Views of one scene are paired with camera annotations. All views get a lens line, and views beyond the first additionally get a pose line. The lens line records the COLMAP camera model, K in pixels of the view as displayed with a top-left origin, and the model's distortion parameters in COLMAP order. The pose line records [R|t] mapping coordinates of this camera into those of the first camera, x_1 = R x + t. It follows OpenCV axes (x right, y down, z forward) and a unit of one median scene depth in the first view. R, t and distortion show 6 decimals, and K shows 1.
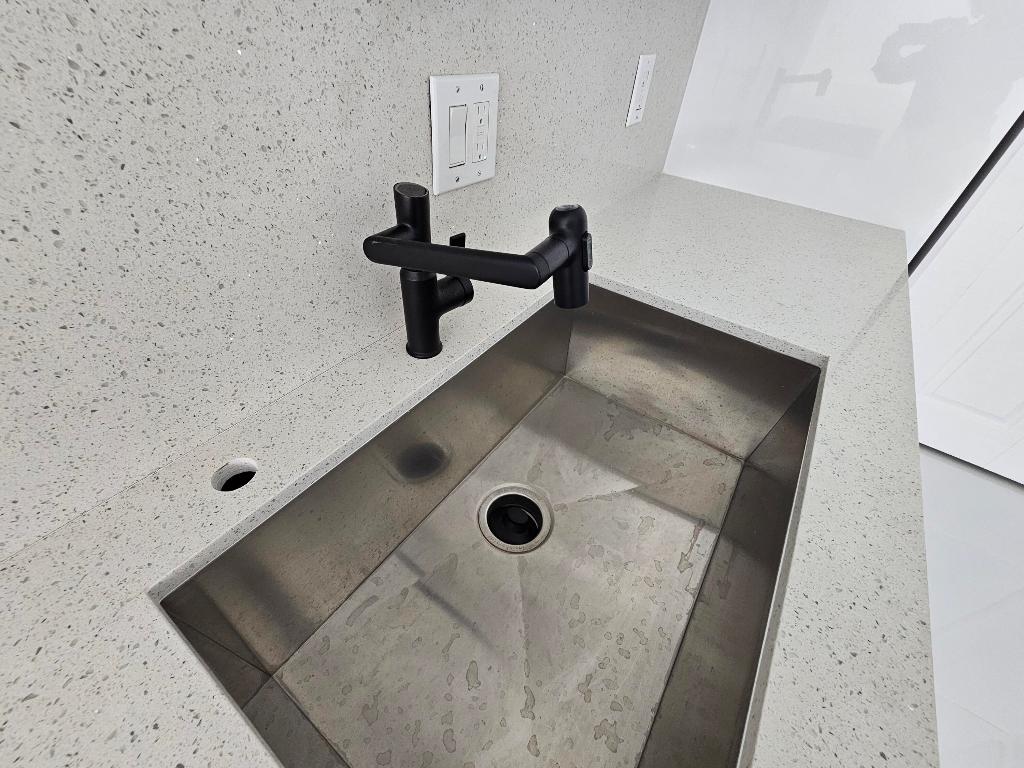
lens RADIAL K [[419.5, 0, 510.5], [0, 419.5, 387.3], [0, 0, 1]] dist [-0.001882, 0.003054]
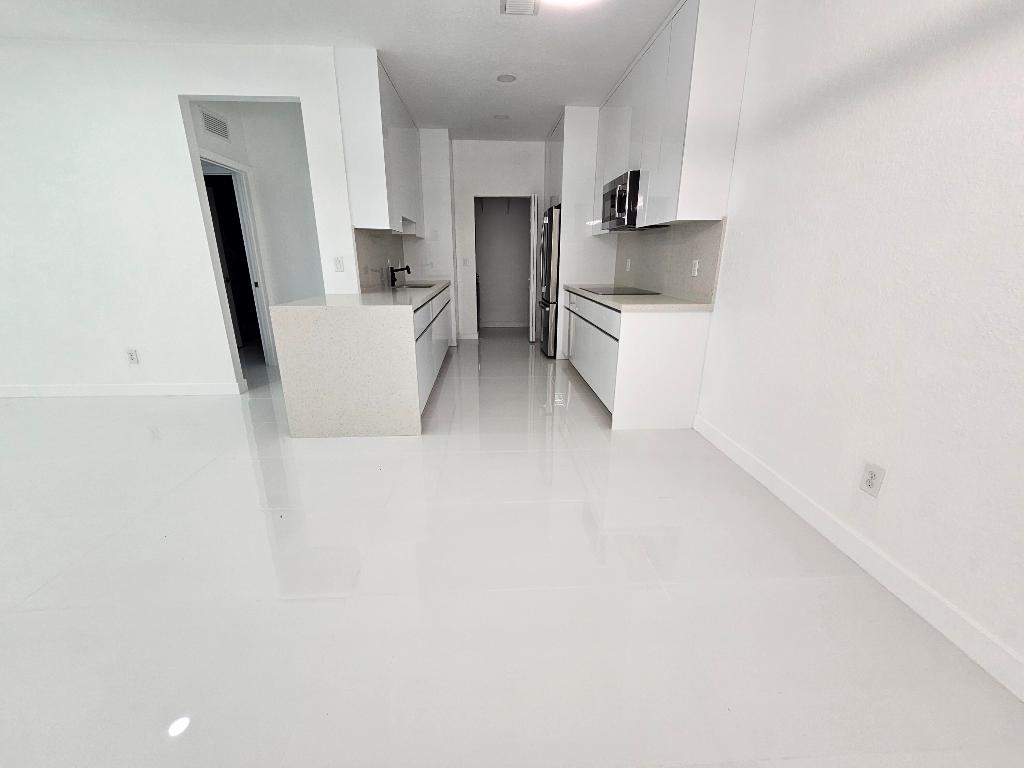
lens RADIAL K [[419.5, 0, 510.5], [0, 419.5, 387.3], [0, 0, 1]] dist [-0.001882, 0.003054]
pose [[0.783460, -0.246741, 0.570360, -3.825138], [0.459029, 0.848449, -0.263490, 5.166120], [-0.418907, 0.468246, 0.777986, -5.837086]]
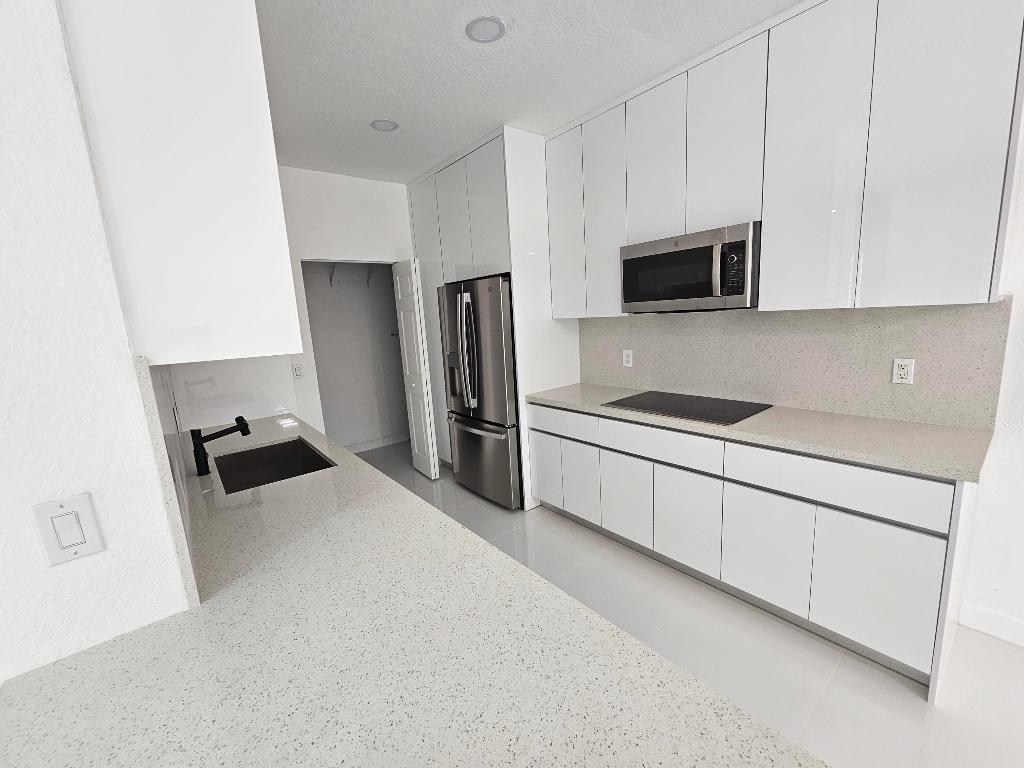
lens RADIAL K [[419.5, 0, 510.5], [0, 419.5, 387.3], [0, 0, 1]] dist [-0.001882, 0.003054]
pose [[0.270654, -0.251753, 0.929175, -2.506560], [0.710779, 0.703221, -0.016506, 1.221416], [-0.649261, 0.664906, 0.369270, -2.283558]]
